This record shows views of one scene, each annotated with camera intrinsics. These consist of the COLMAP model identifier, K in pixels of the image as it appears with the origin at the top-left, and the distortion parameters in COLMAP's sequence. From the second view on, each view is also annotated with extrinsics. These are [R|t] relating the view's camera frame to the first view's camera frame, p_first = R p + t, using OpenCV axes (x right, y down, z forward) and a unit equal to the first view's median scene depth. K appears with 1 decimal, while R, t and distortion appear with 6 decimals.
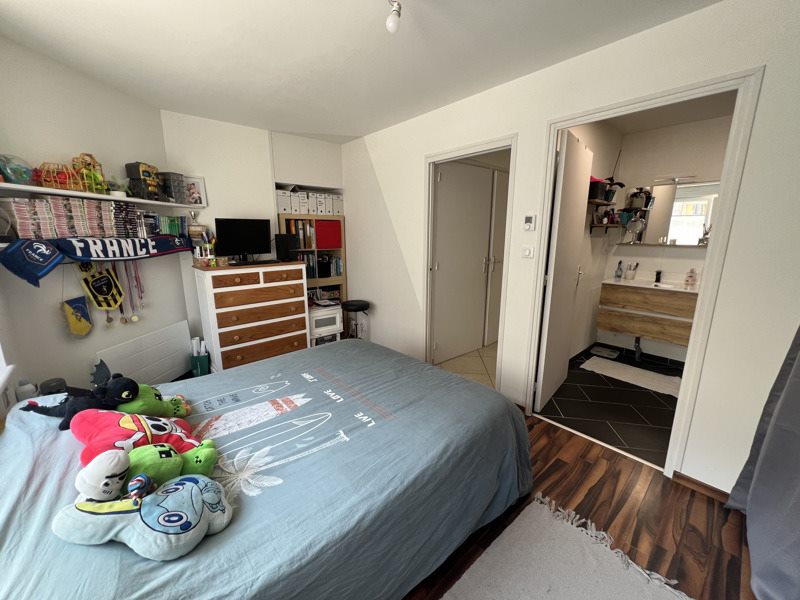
lens RADIAL K [[318.1, 0, 400.0], [0, 318.1, 299.8], [0, 0, 1]] dist [-0.002810, 0.000136]
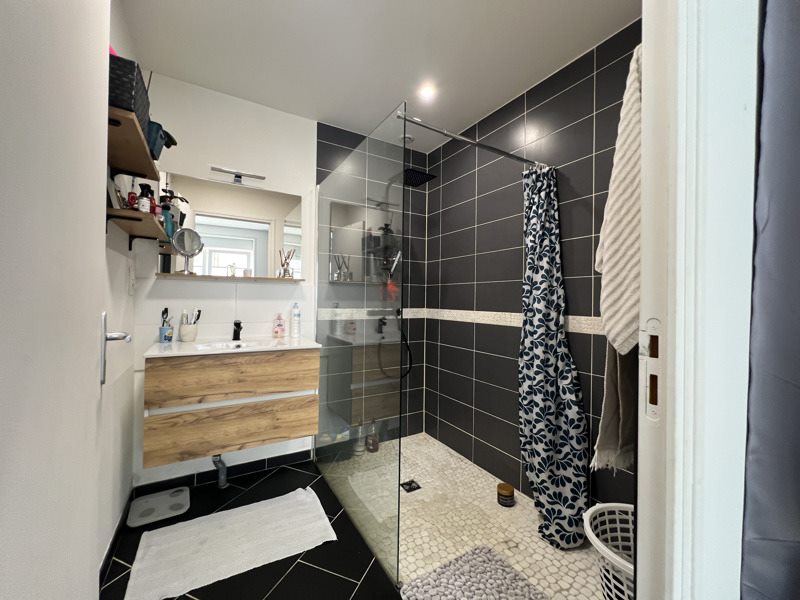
lens RADIAL K [[318.1, 0, 397.9], [0, 318.1, 298.7], [0, 0, 1]] dist [-0.002810, 0.000136]
pose [[0.182381, 0.006506, 0.983206, 0.264356], [0.184480, 0.981992, -0.040718, -0.048545], [-0.965766, 0.188808, 0.177896, 0.553765]]
